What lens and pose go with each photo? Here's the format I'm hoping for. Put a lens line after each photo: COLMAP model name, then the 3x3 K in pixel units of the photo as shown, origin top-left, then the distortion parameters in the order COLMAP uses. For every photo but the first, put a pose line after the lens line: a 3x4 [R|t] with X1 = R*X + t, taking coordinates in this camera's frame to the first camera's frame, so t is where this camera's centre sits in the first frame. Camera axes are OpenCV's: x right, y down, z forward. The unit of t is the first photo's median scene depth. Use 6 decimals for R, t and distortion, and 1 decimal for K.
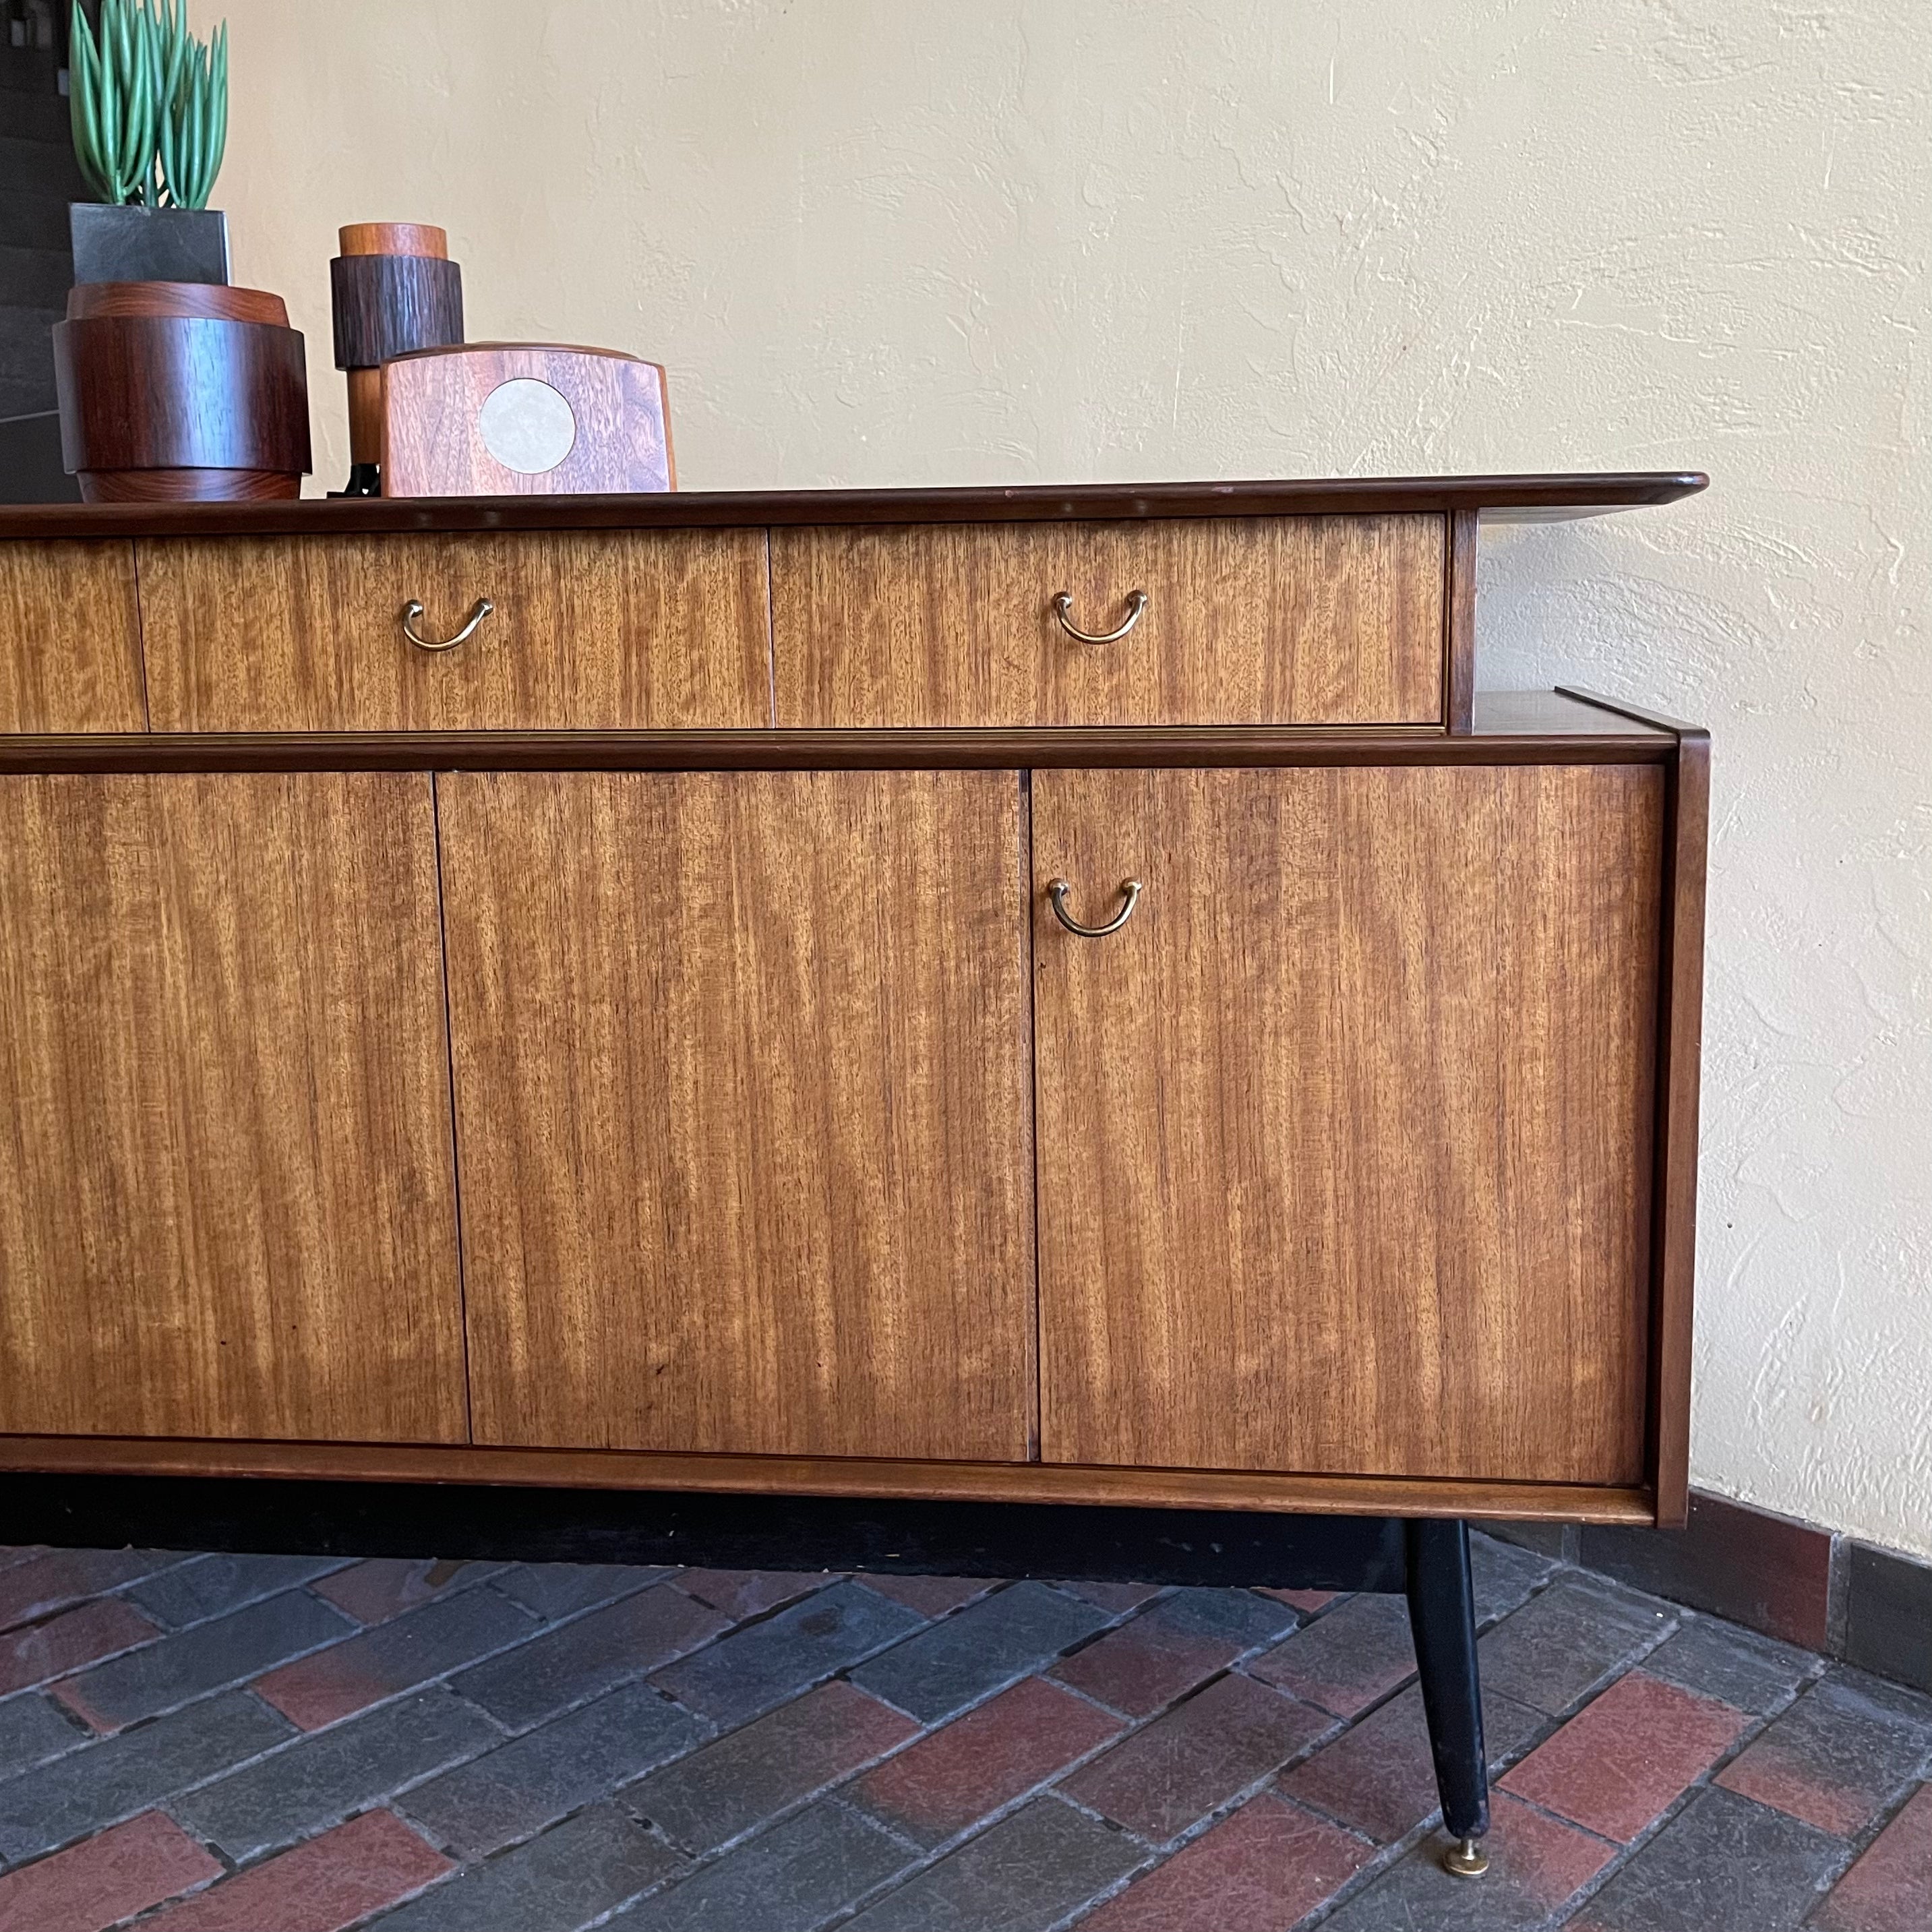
lens RADIAL K [[2061.1, 0, 983.4], [0, 2061.1, 871.1], [0, 0, 1]] dist [0.031171, 0.000000]
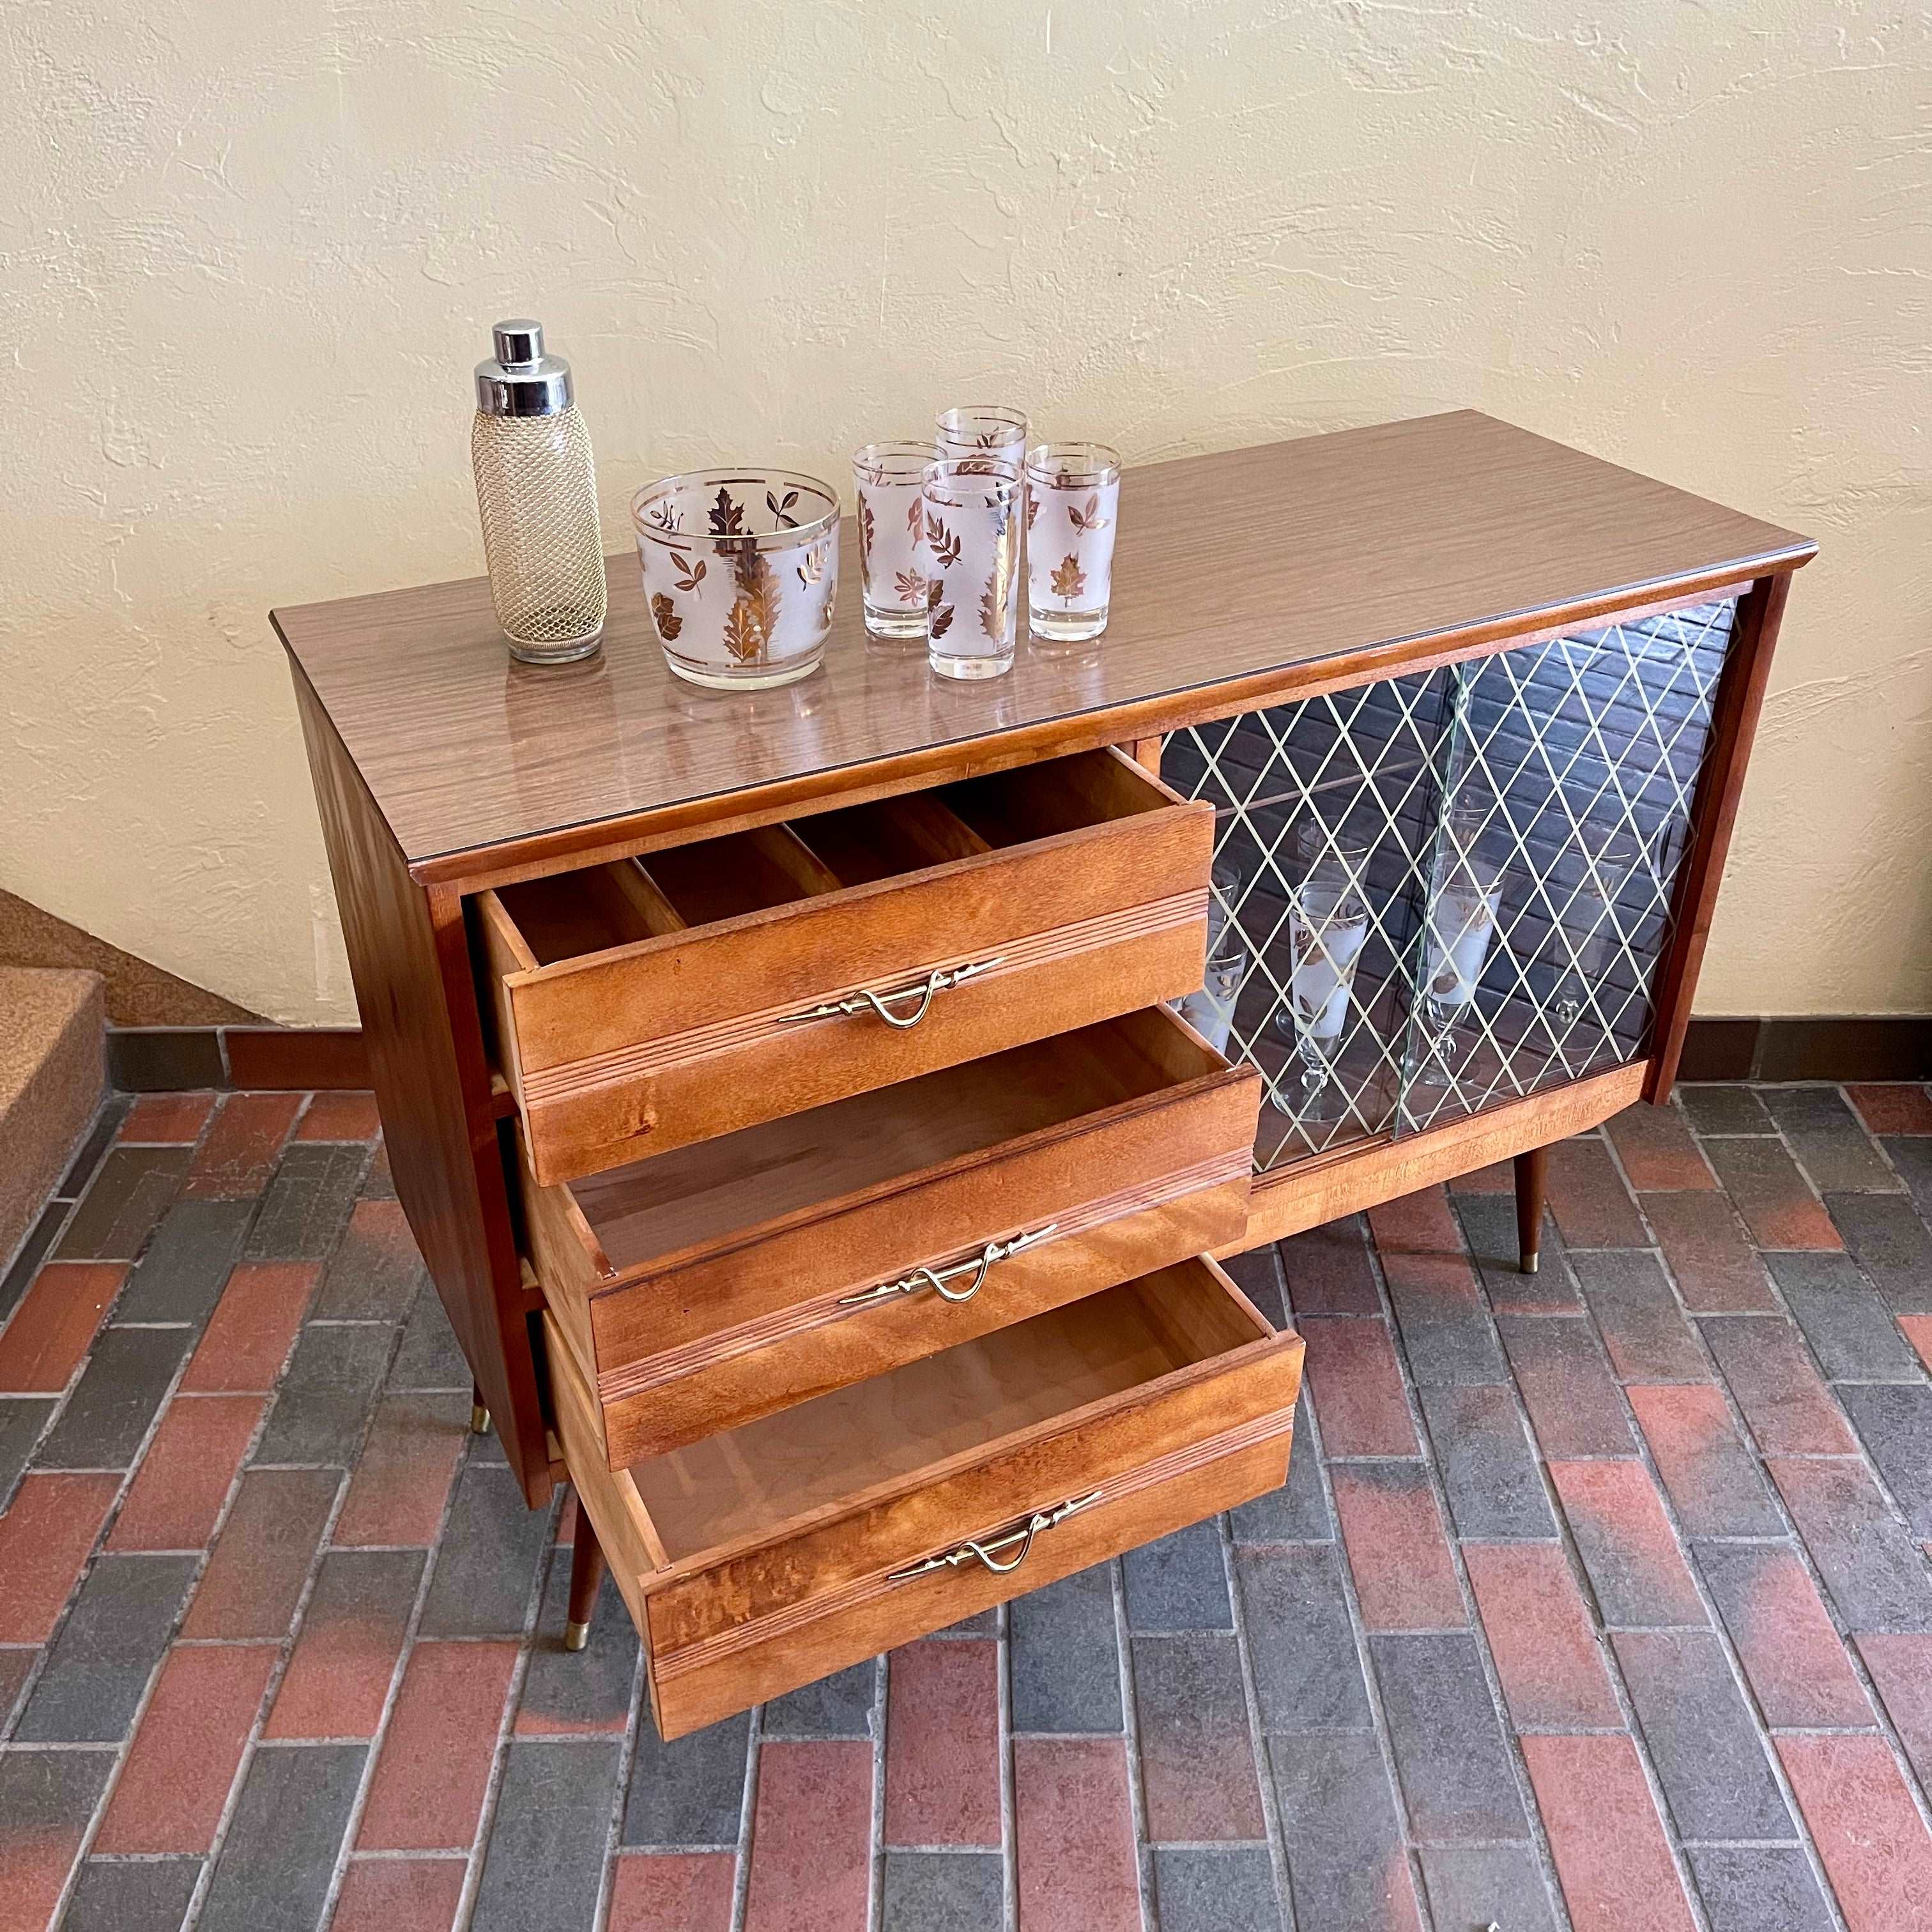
lens RADIAL K [[1963.7, 0, 963.9], [0, 1963.7, 946.8], [0, 0, 1]] dist [0.031350, 0.000000]
pose [[0.712484, -0.360411, 0.602055, -0.894909], [0.101493, 0.901919, 0.419811, -0.498369], [-0.694309, -0.238004, 0.679182, 0.227357]]
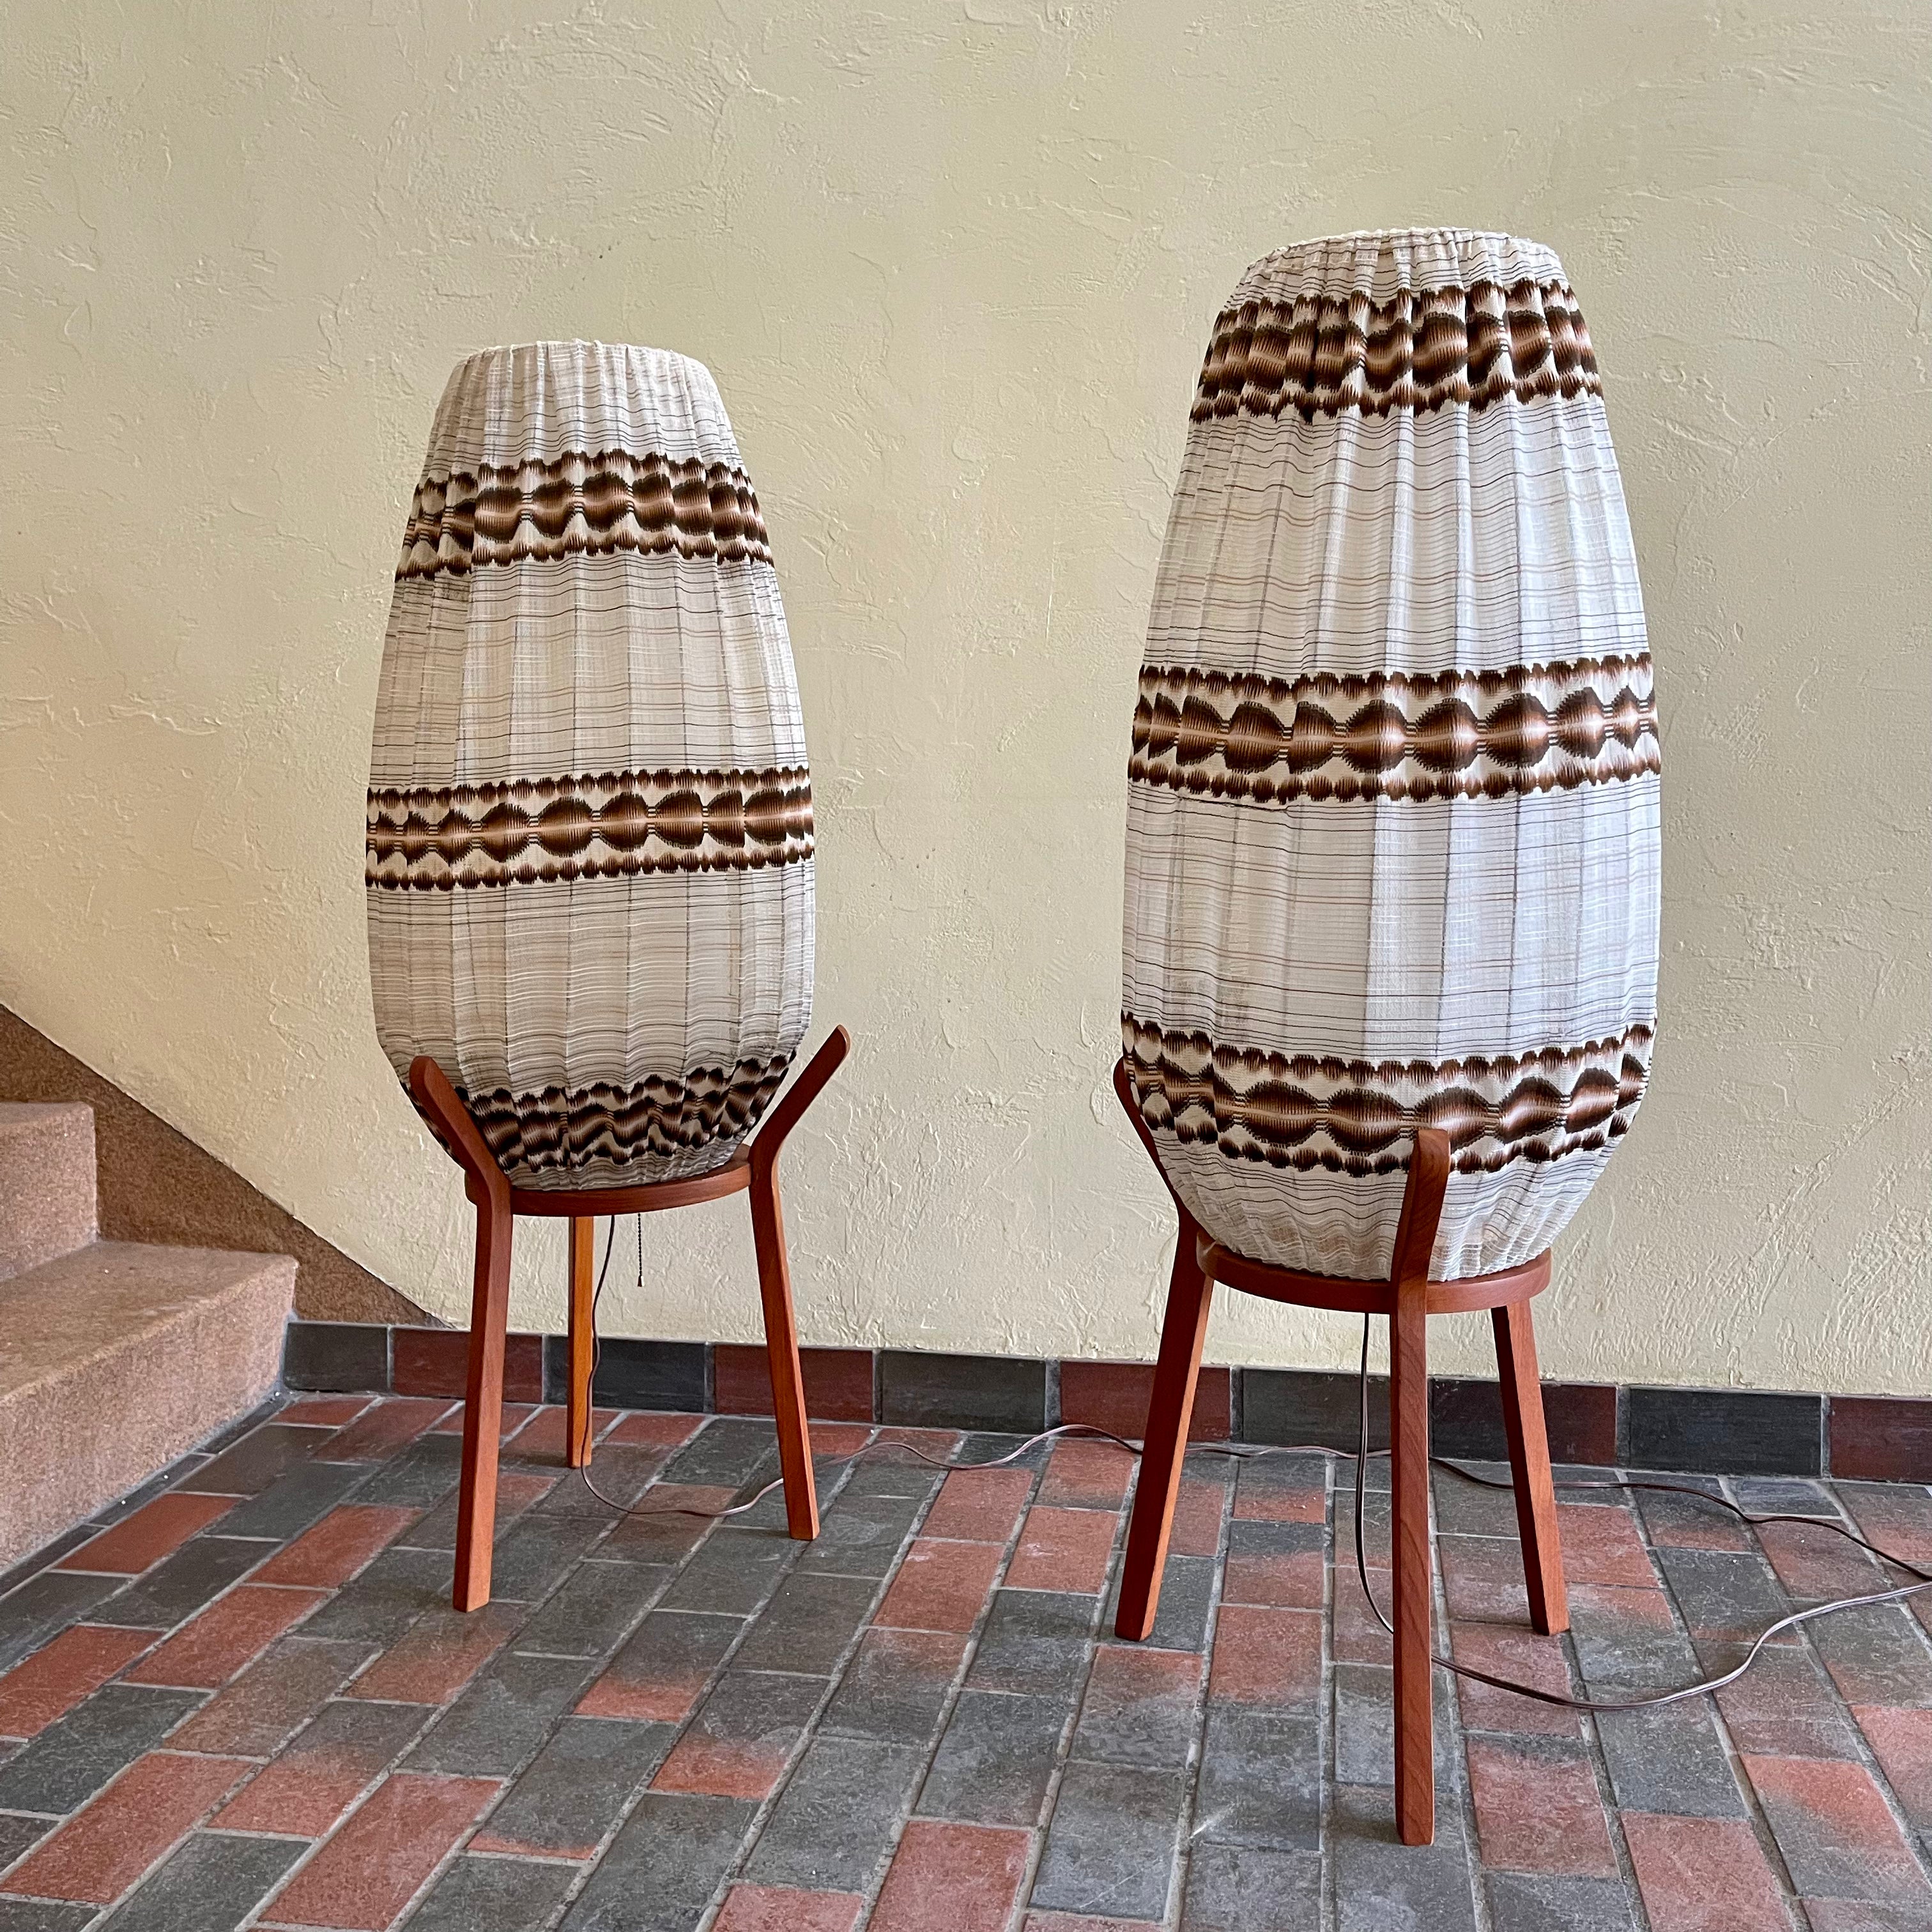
lens RADIAL K [[1963.7, 0, 961.0], [0, 1963.7, 952.6], [0, 0, 1]] dist [0.031350, 0.000000]
pose [[0.832020, -0.054821, 0.552030, -0.875644], [0.083182, 0.996183, -0.026443, 0.005969], [-0.548473, 0.067920, 0.833405, 0.054701]]
